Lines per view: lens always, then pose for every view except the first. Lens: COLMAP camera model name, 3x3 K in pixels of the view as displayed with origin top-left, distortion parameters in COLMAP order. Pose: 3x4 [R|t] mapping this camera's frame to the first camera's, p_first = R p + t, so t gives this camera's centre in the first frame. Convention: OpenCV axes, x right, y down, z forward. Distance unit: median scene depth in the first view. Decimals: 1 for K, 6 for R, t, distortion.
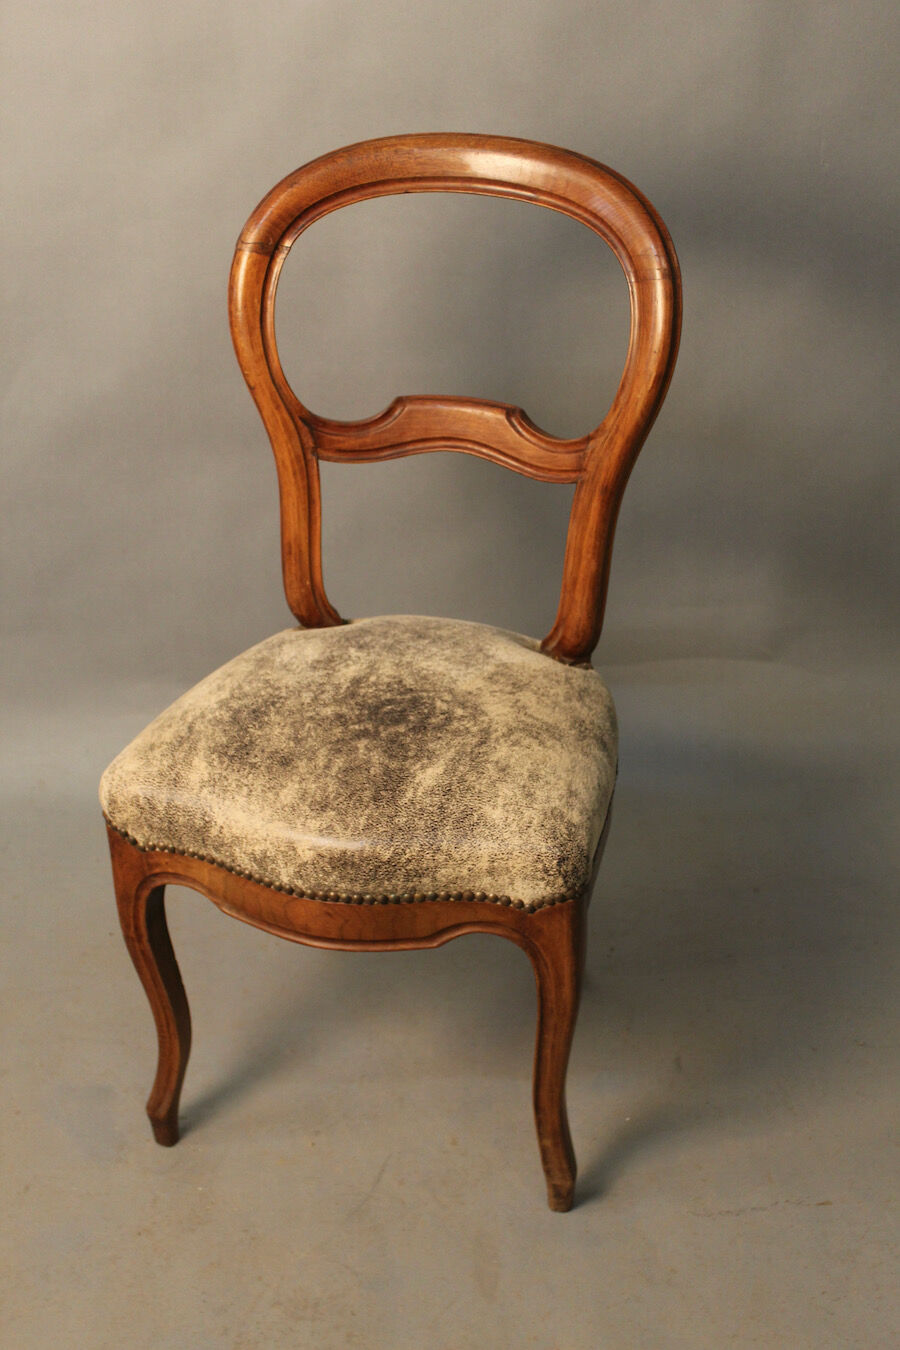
lens RADIAL K [[1748.4, 0, 447.0], [0, 1748.4, 681.1], [0, 0, 1]] dist [-0.072638, 0.000000]
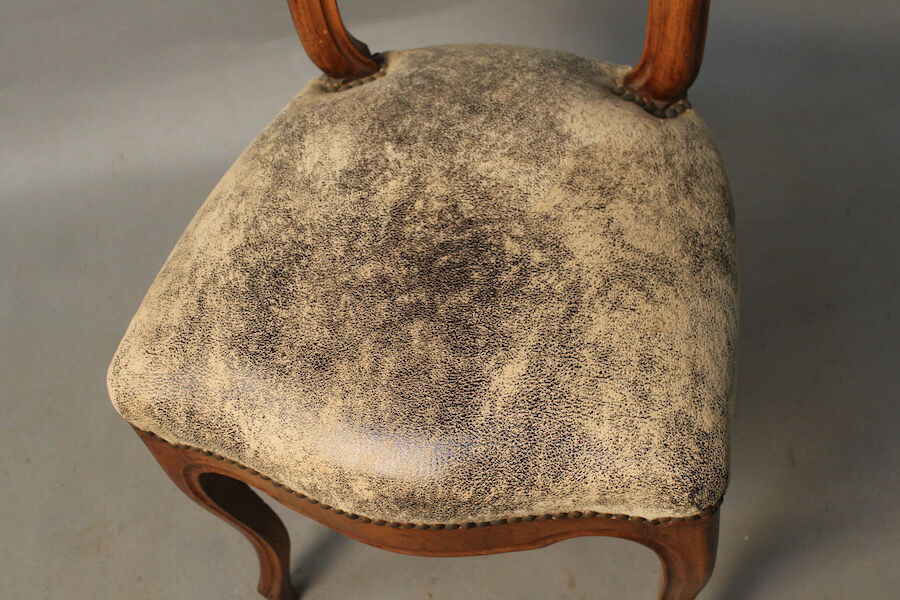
lens RADIAL K [[1165.6, 0, 467.3], [0, 1165.6, 293.9], [0, 0, 1]] dist [-0.072638, 0.000000]
pose [[0.991511, -0.107475, -0.073185, 0.012419], [0.128325, 0.899580, 0.417478, -0.182636], [0.020968, -0.423326, 0.905735, 0.528813]]
